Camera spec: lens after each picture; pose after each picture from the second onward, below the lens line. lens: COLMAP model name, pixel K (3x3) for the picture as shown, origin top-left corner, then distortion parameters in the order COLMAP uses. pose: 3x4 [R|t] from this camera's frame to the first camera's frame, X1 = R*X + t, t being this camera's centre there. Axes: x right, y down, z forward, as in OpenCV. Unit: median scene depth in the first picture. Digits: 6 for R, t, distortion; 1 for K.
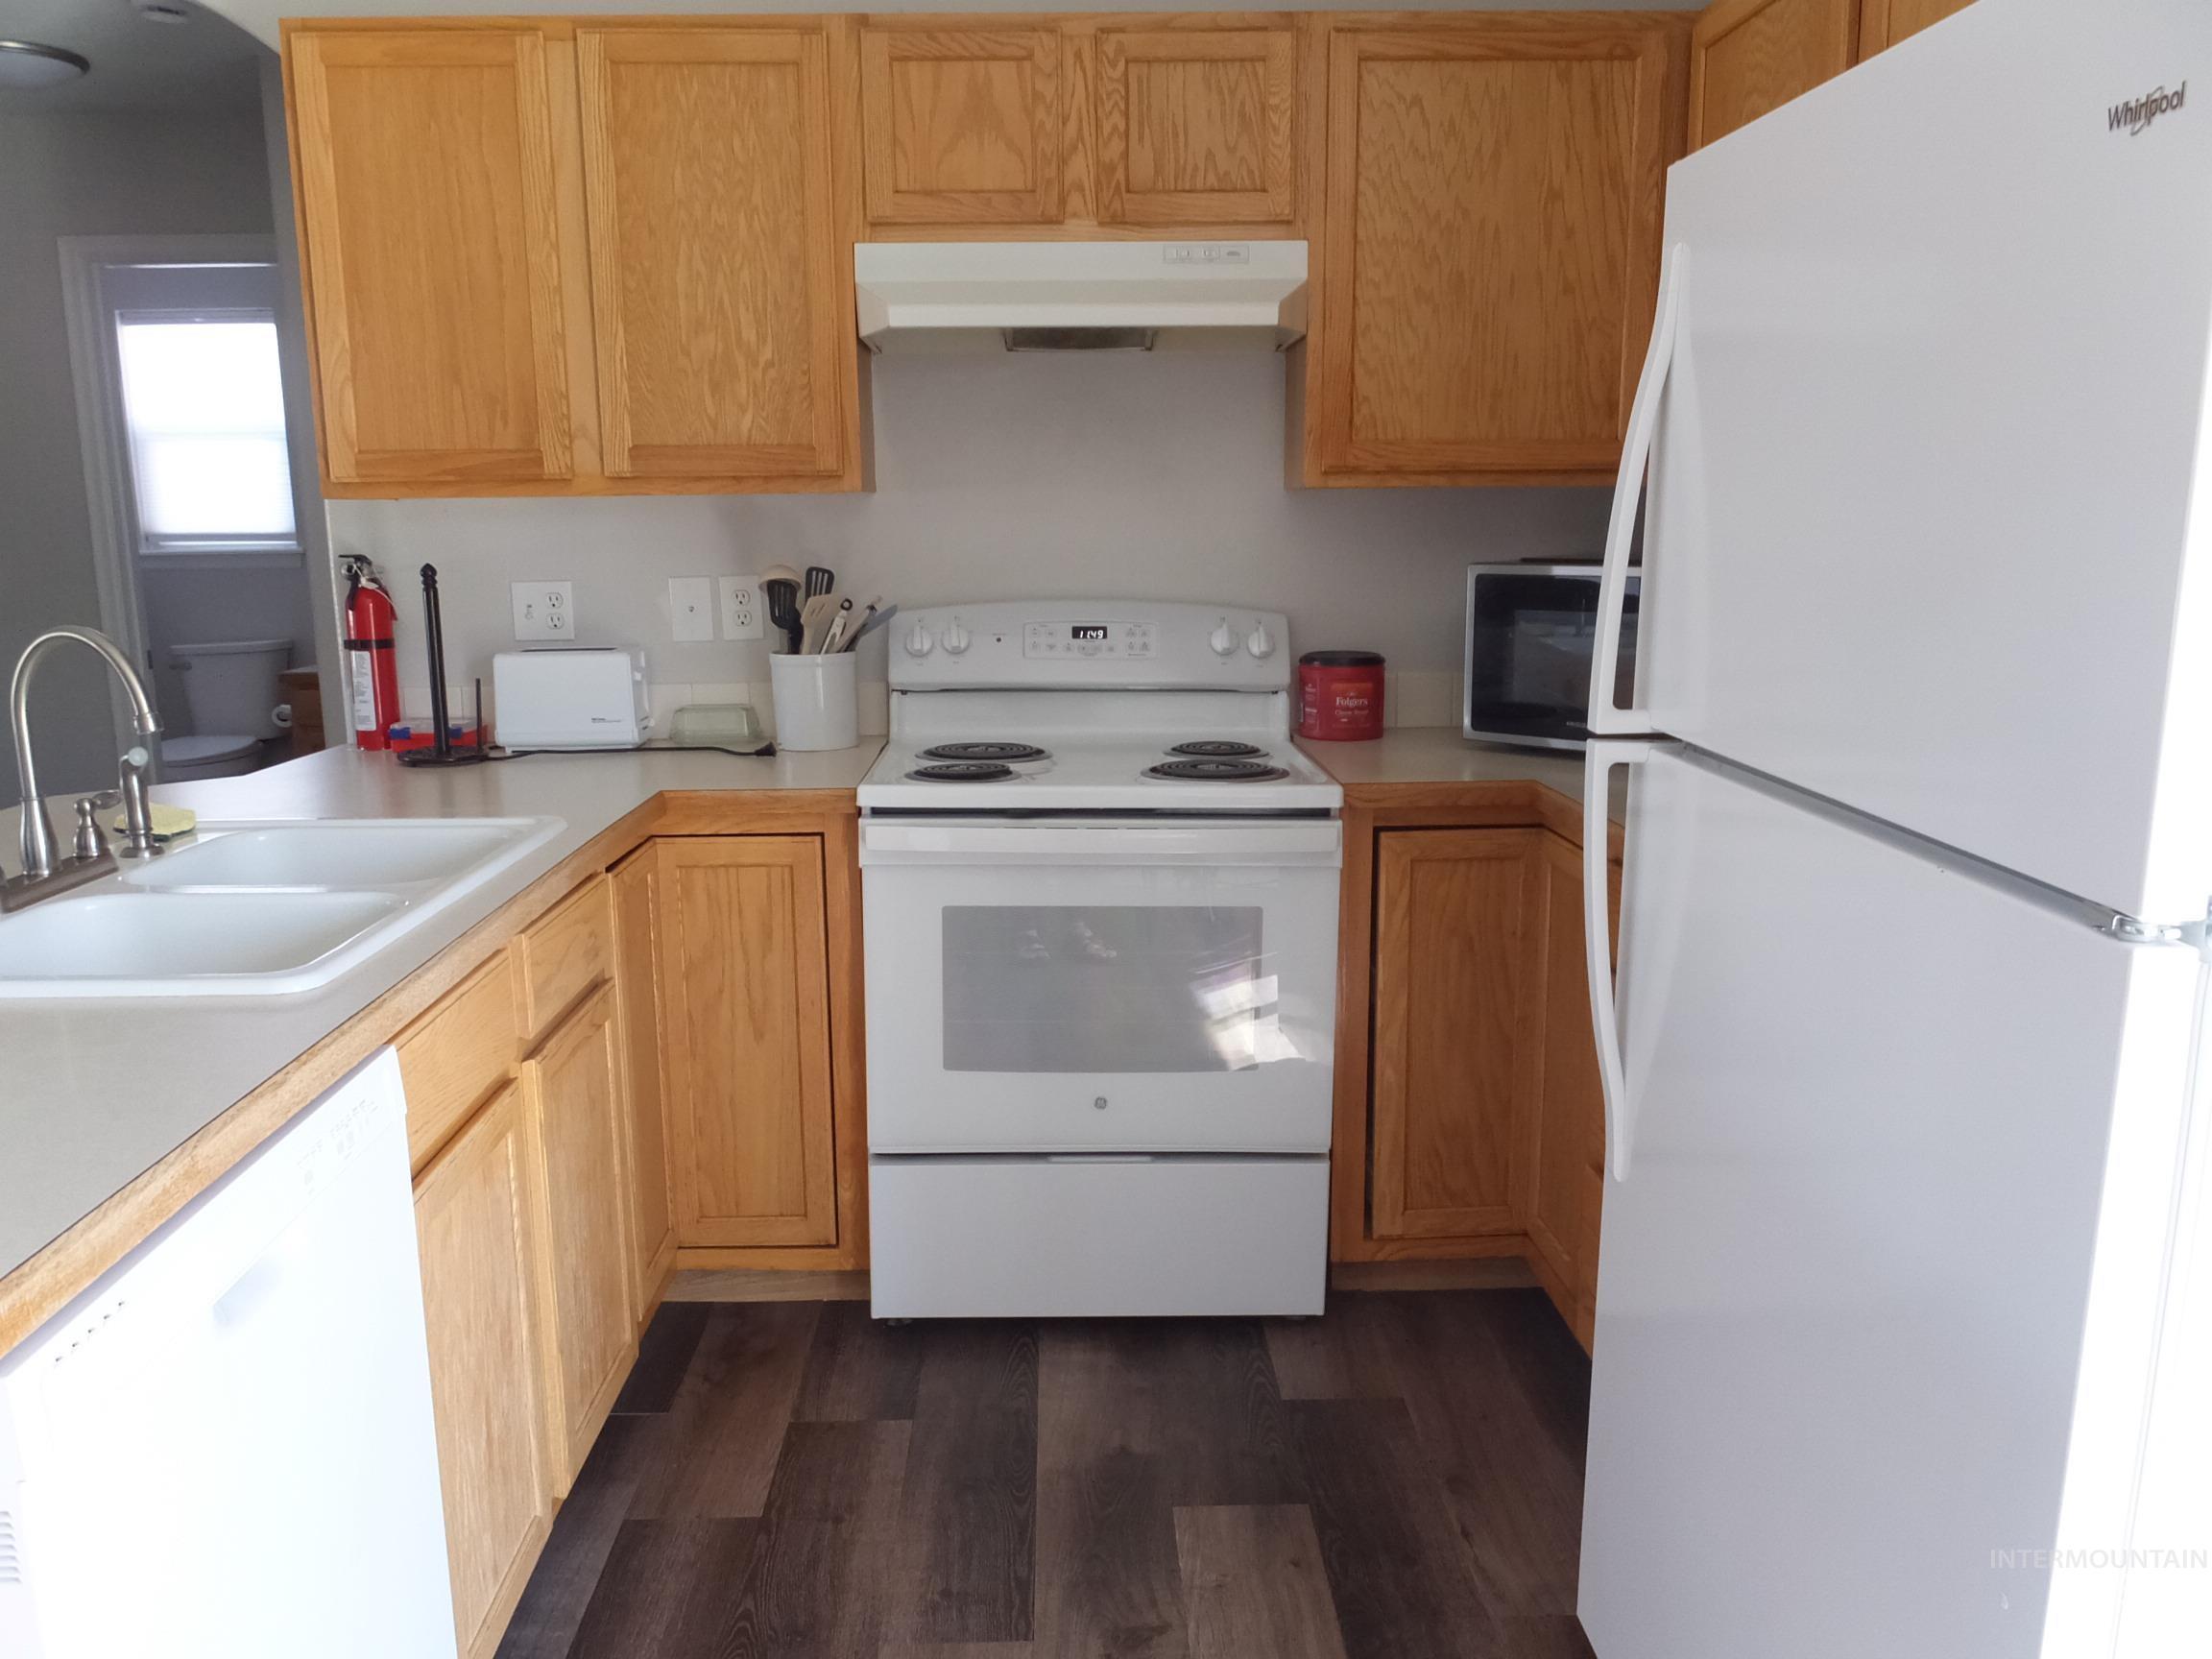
lens RADIAL K [[1685.0, 0, 1092.9], [0, 1685.0, 835.1], [0, 0, 1]] dist [0.003073, -0.011726]
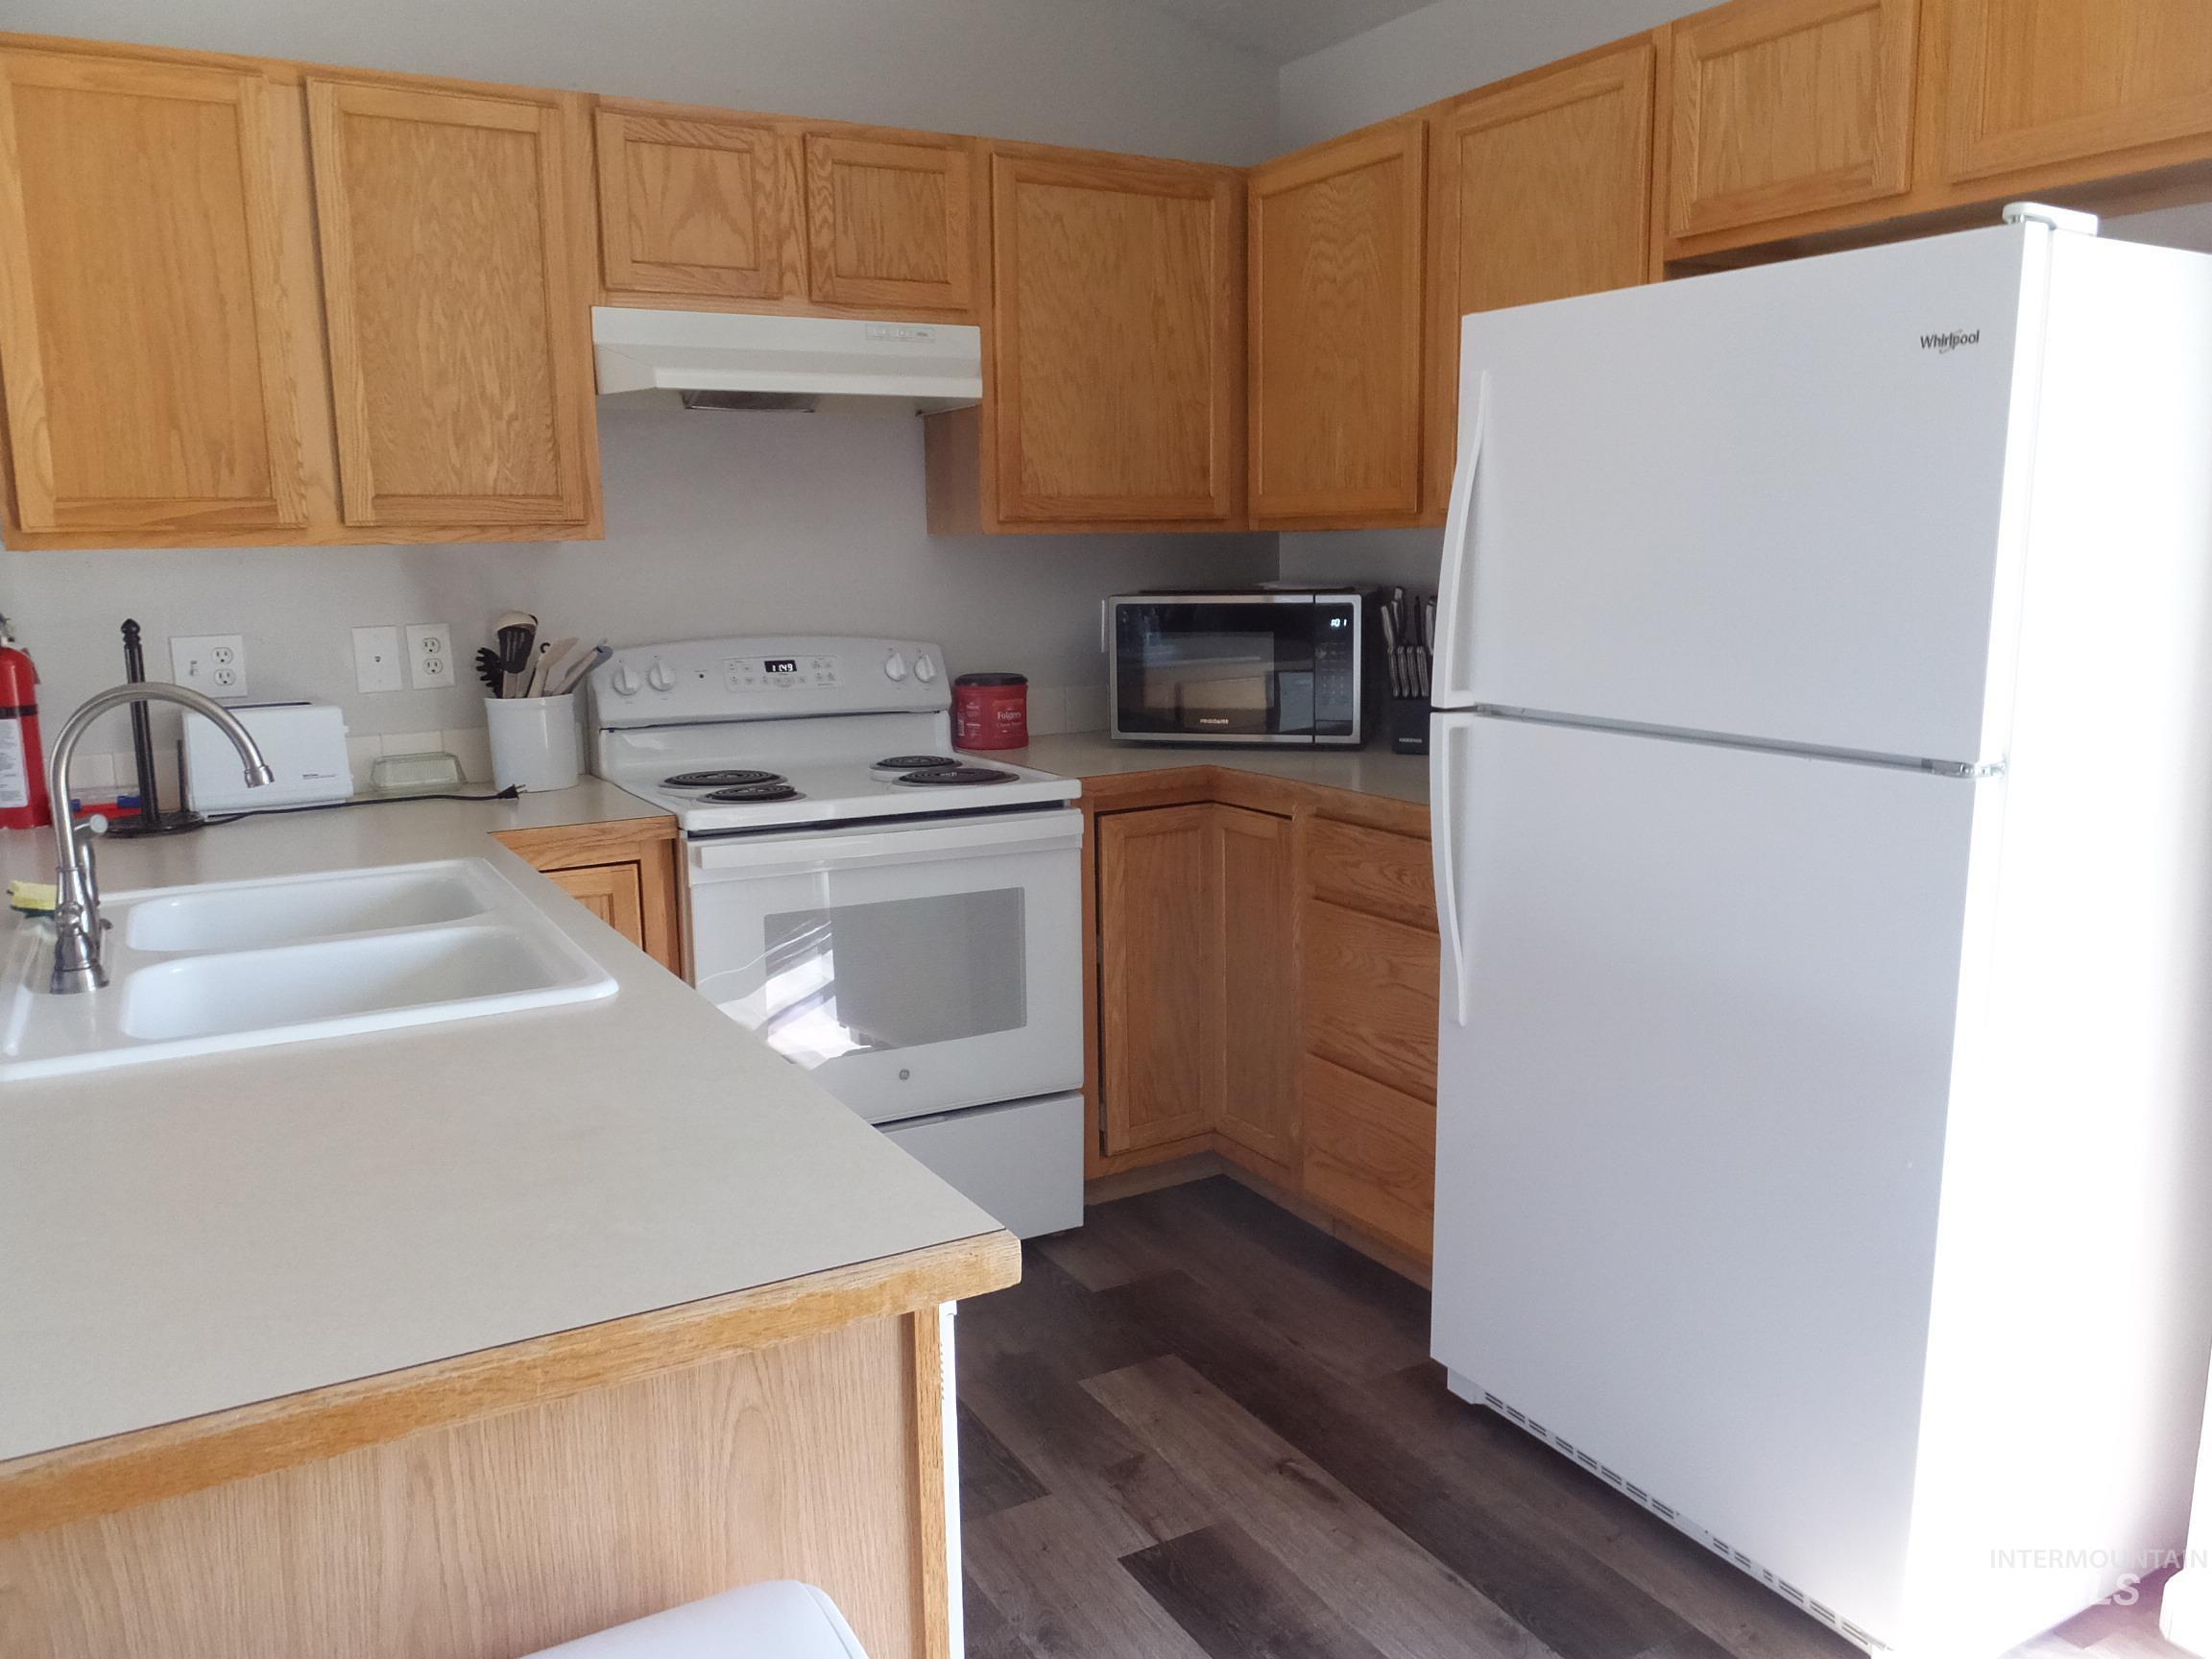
lens RADIAL K [[1680.4, 0, 1107.9], [0, 1680.4, 836.8], [0, 0, 1]] dist [0.004569, -0.007342]
pose [[0.879655, -0.087708, 0.467454, -0.383804], [0.097987, 0.995185, 0.002333, 0.010160], [-0.465408, 0.043752, 0.884014, -0.071814]]
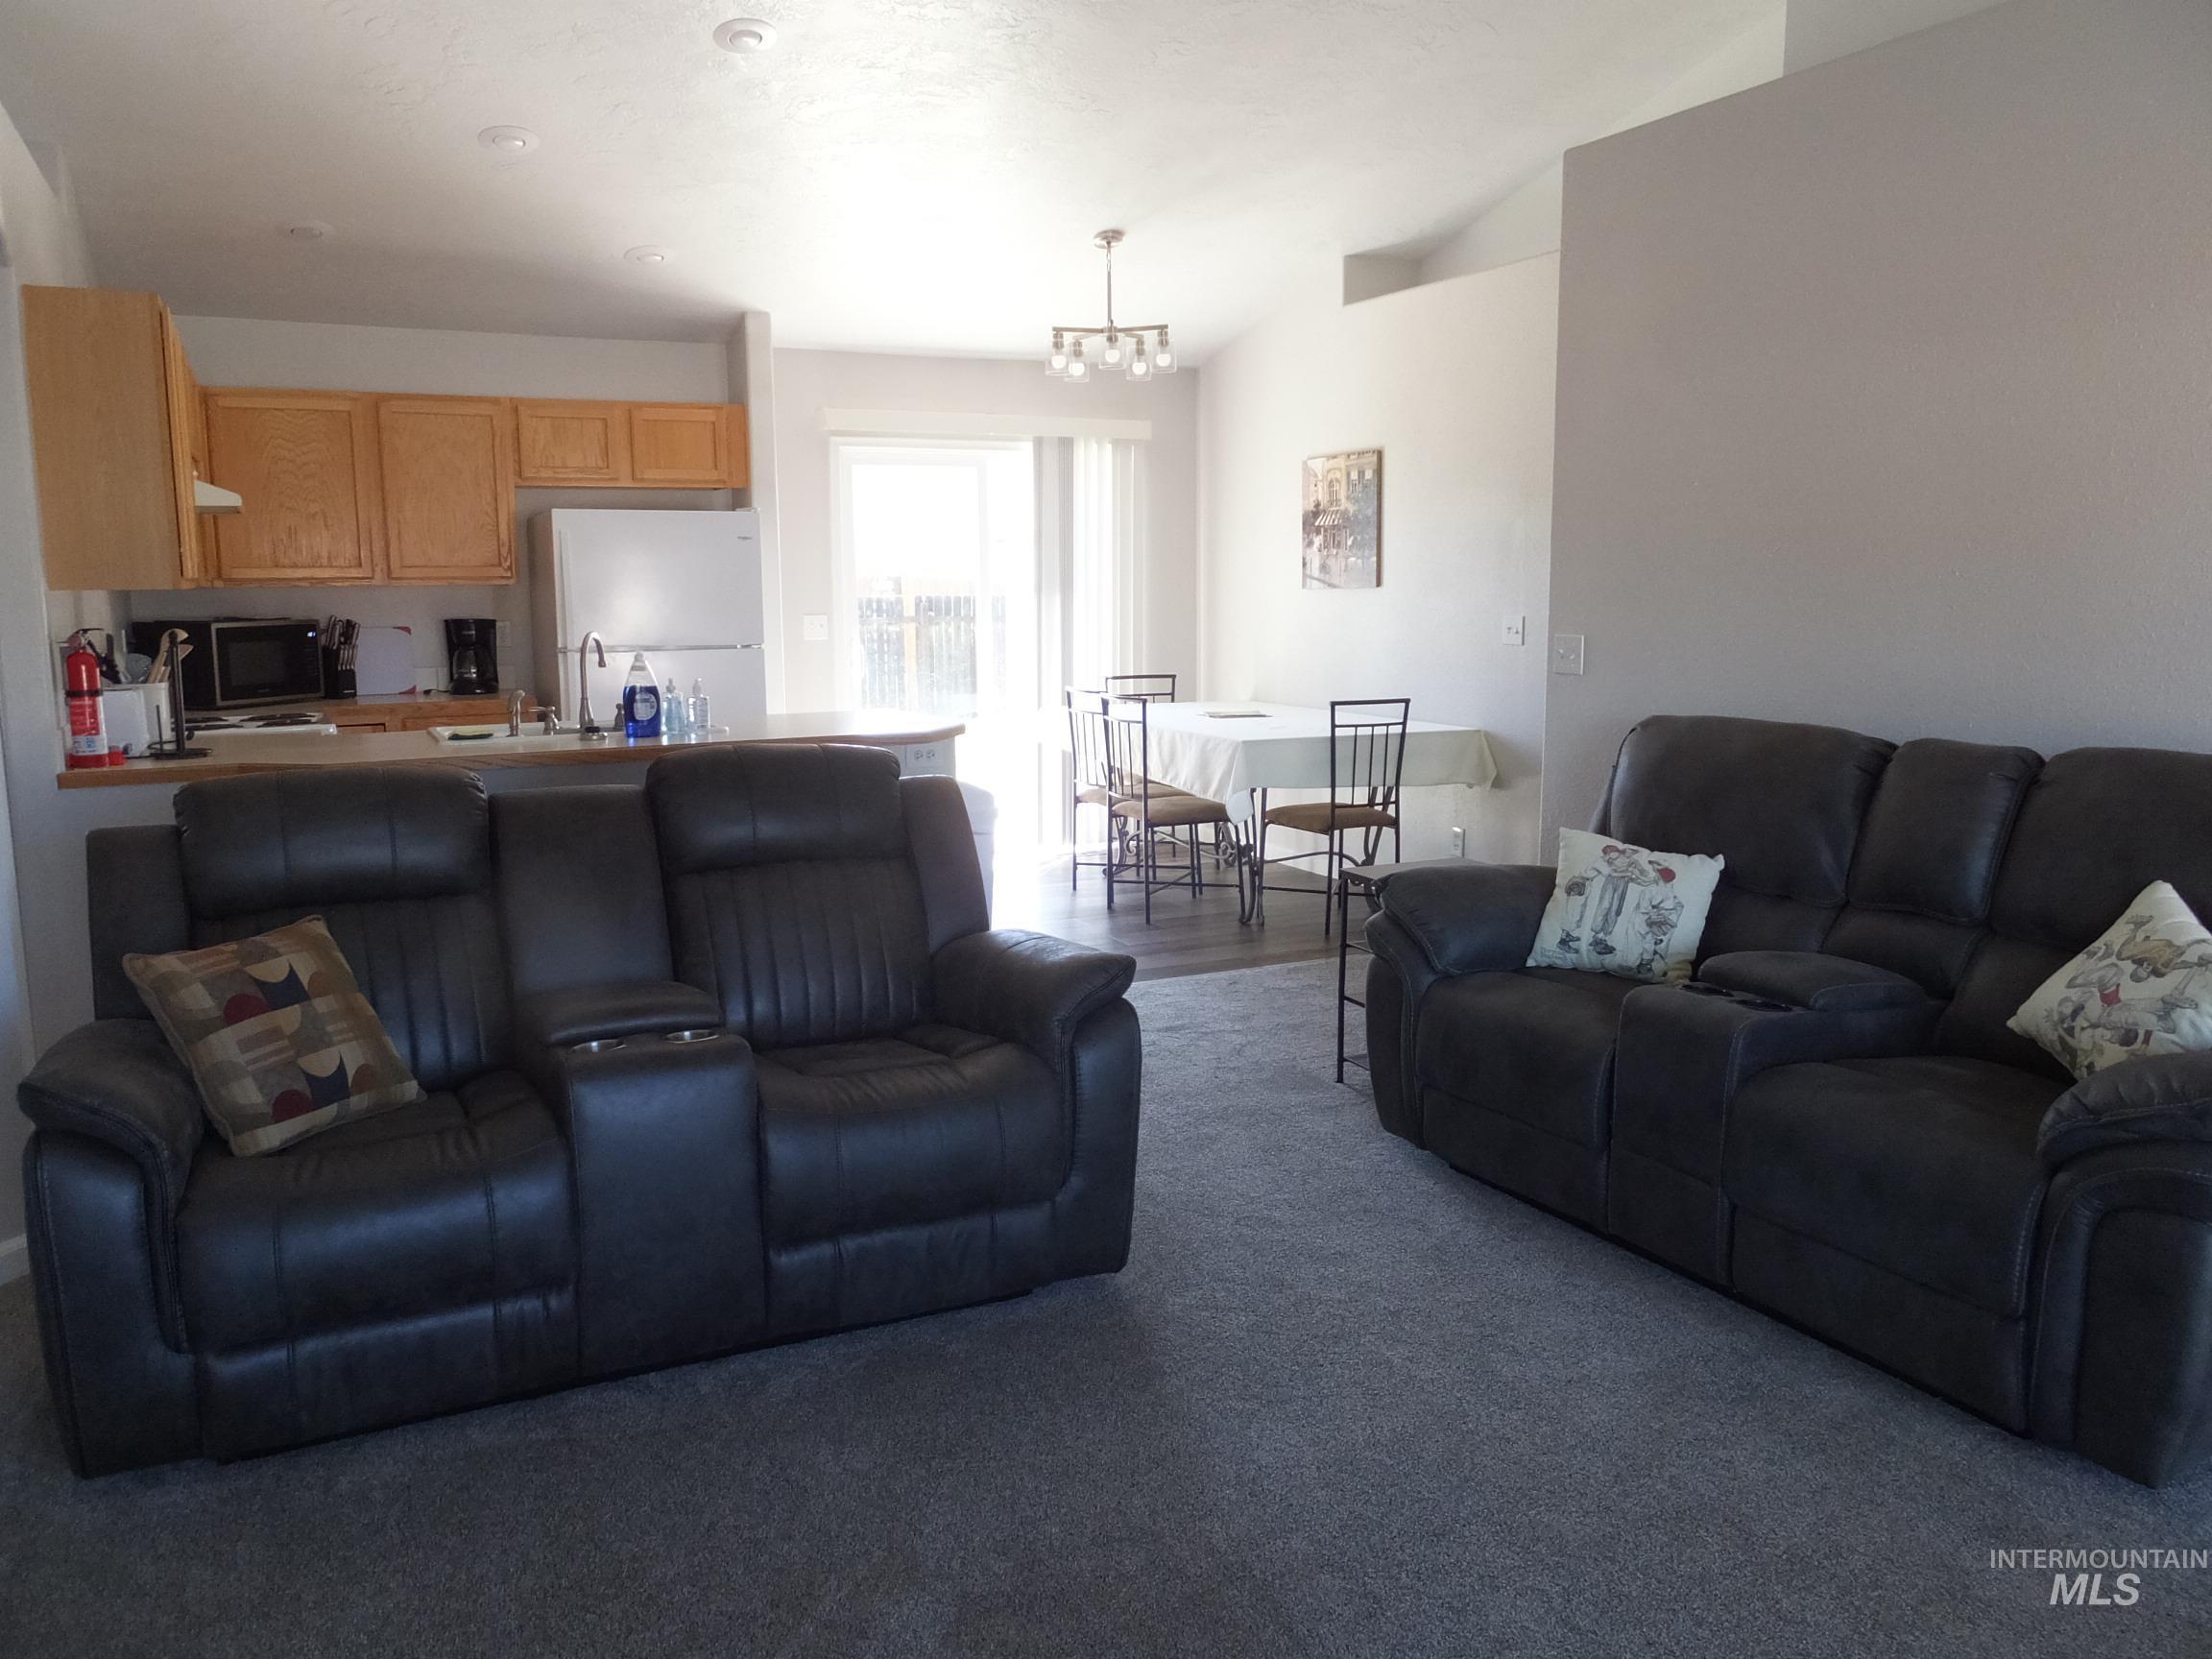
lens RADIAL K [[1661.9, 0, 1106.0], [0, 1661.9, 829.5], [0, 0, 1]] dist [-0.000065, -0.001774]
pose [[-0.419528, -0.122323, 0.899463, -2.307381], [0.187735, 0.957764, 0.217816, -0.166756], [-0.888117, 0.260240, -0.378845, 0.910662]]
